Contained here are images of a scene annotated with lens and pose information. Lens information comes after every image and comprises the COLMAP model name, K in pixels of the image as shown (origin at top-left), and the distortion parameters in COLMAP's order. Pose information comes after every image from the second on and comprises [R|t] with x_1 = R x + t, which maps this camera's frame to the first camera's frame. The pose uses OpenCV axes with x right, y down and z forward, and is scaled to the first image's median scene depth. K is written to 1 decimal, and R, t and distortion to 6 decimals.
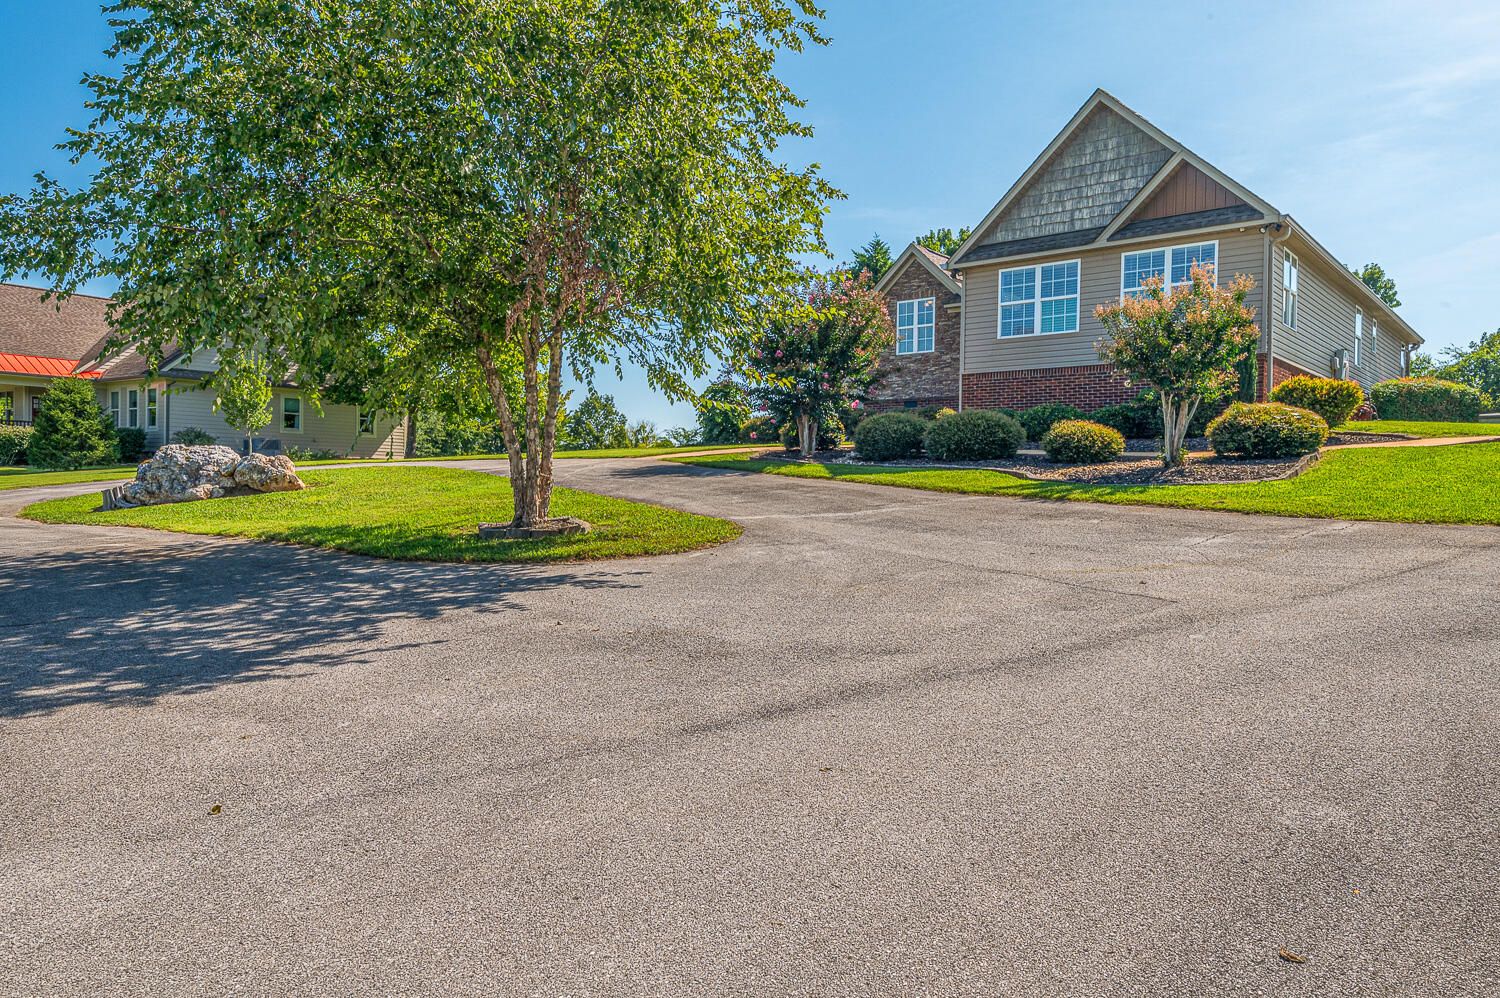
lens RADIAL K [[1010.9, 0, 750.0], [0, 1010.9, 499.0], [0, 0, 1]] dist [-0.001424, -0.004356]
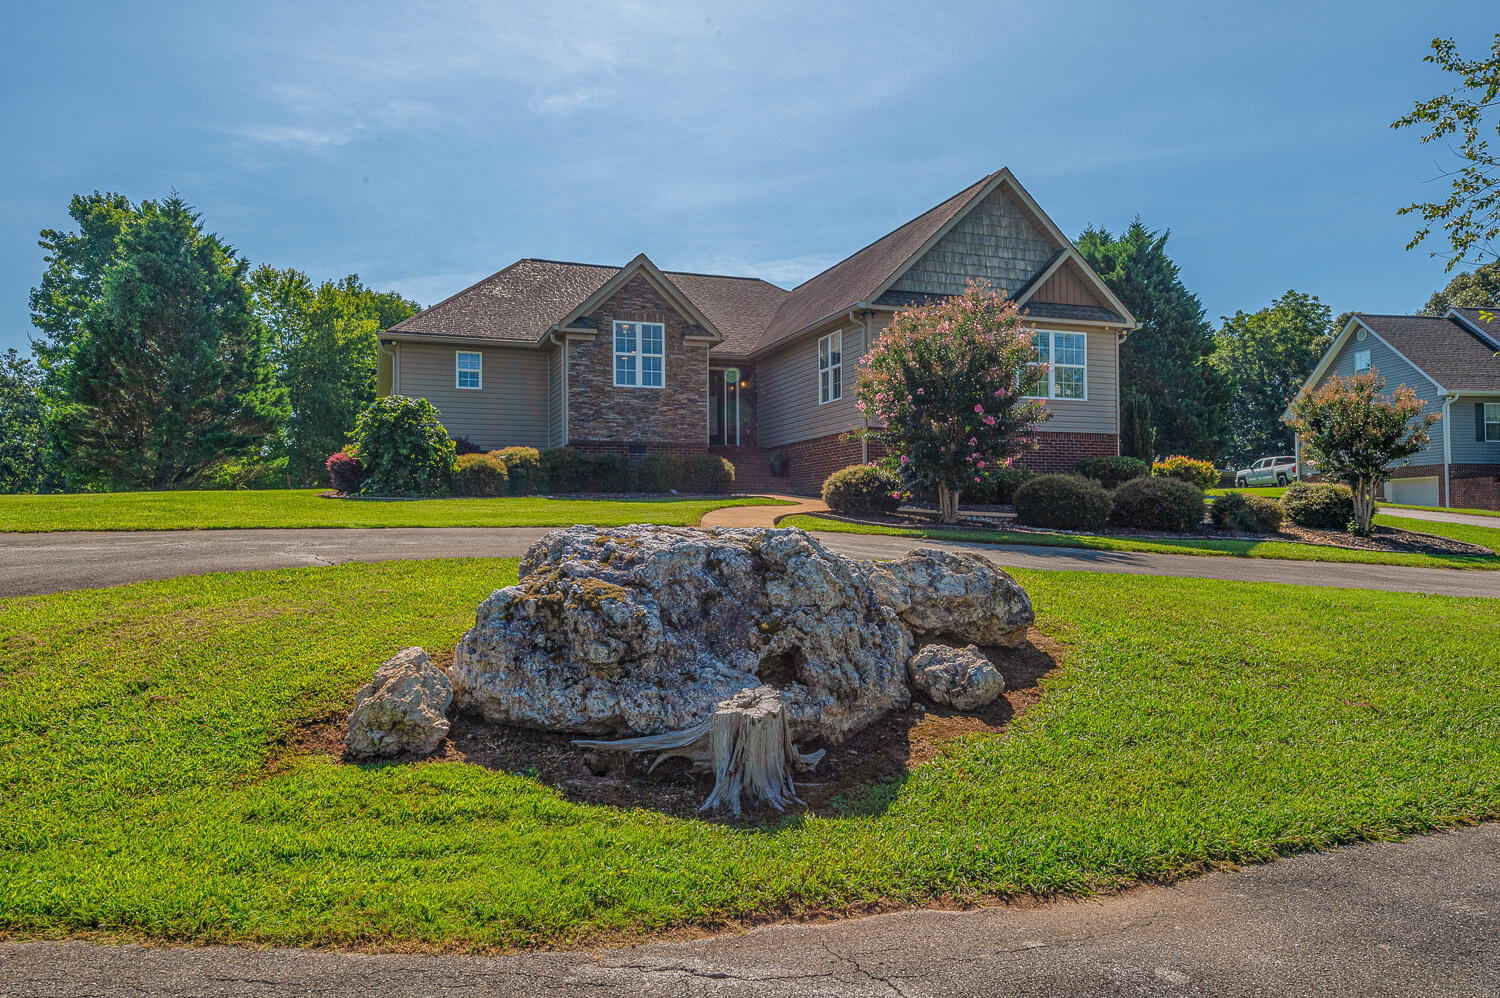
lens RADIAL K [[1010.9, 0, 750.0], [0, 1010.9, 499.0], [0, 0, 1]] dist [-0.001424, -0.004356]
pose [[0.517369, 0.011369, 0.855687, -0.654138], [0.021867, 0.999410, -0.026499, -0.038774], [-0.855483, 0.032421, 0.516815, 0.662662]]
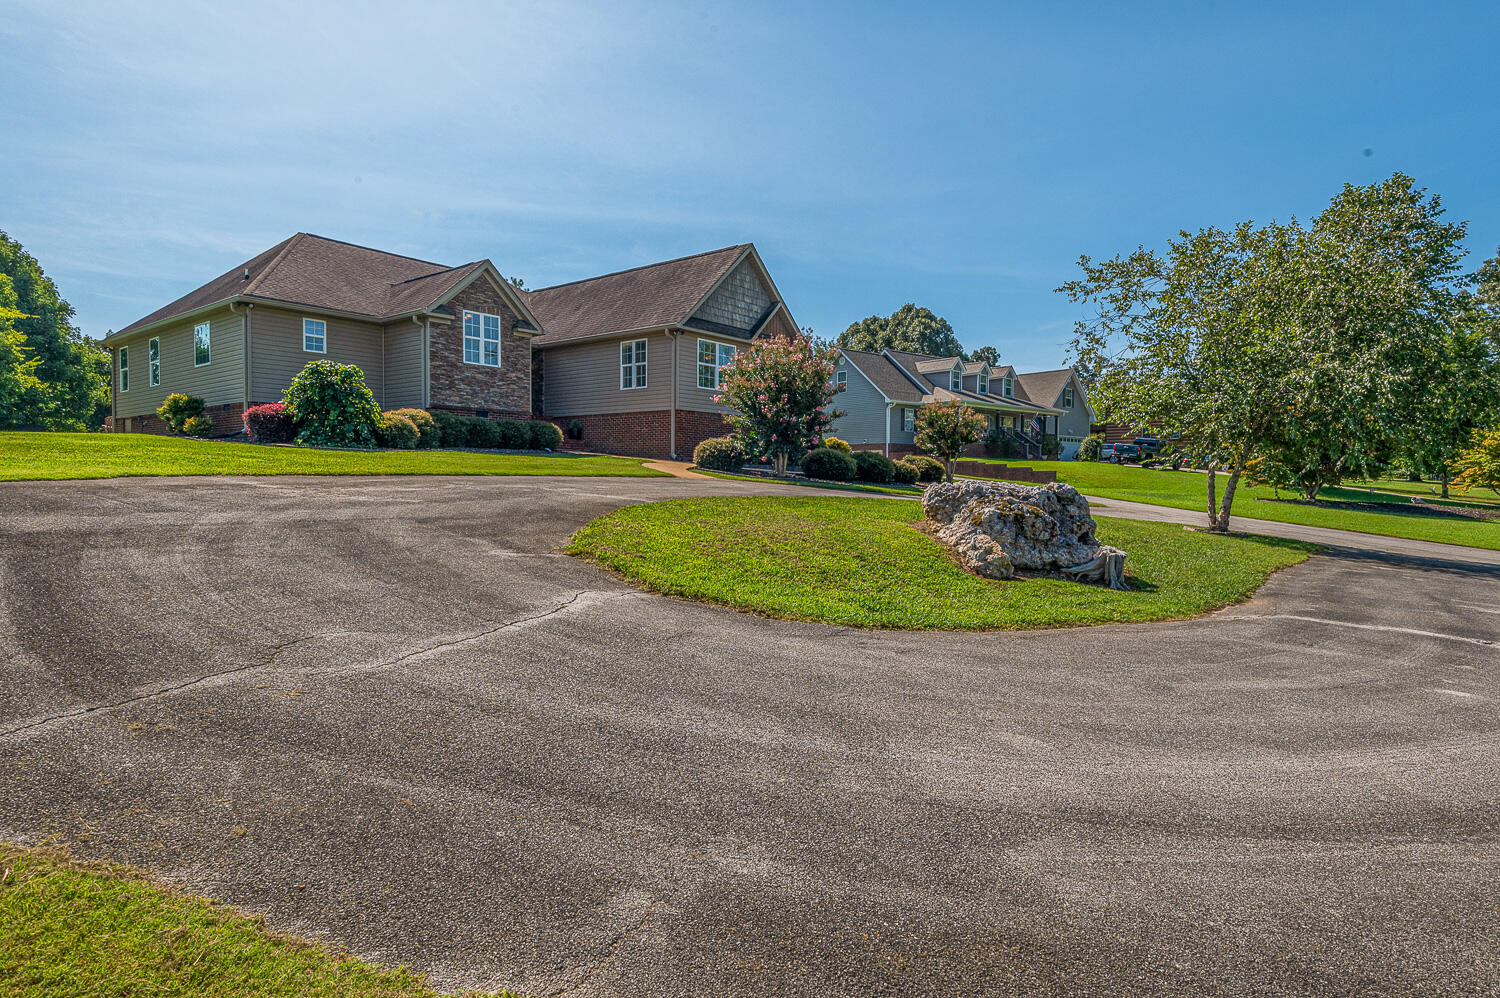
lens RADIAL K [[800.4, 0, 750.0], [0, 800.4, 499.0], [0, 0, 1]] dist [0.000589, -0.000176]
pose [[-0.006186, -0.038022, 0.999258, -0.893289], [0.003290, 0.999271, 0.038043, -0.047460], [-0.999975, 0.003523, -0.006056, 0.964073]]
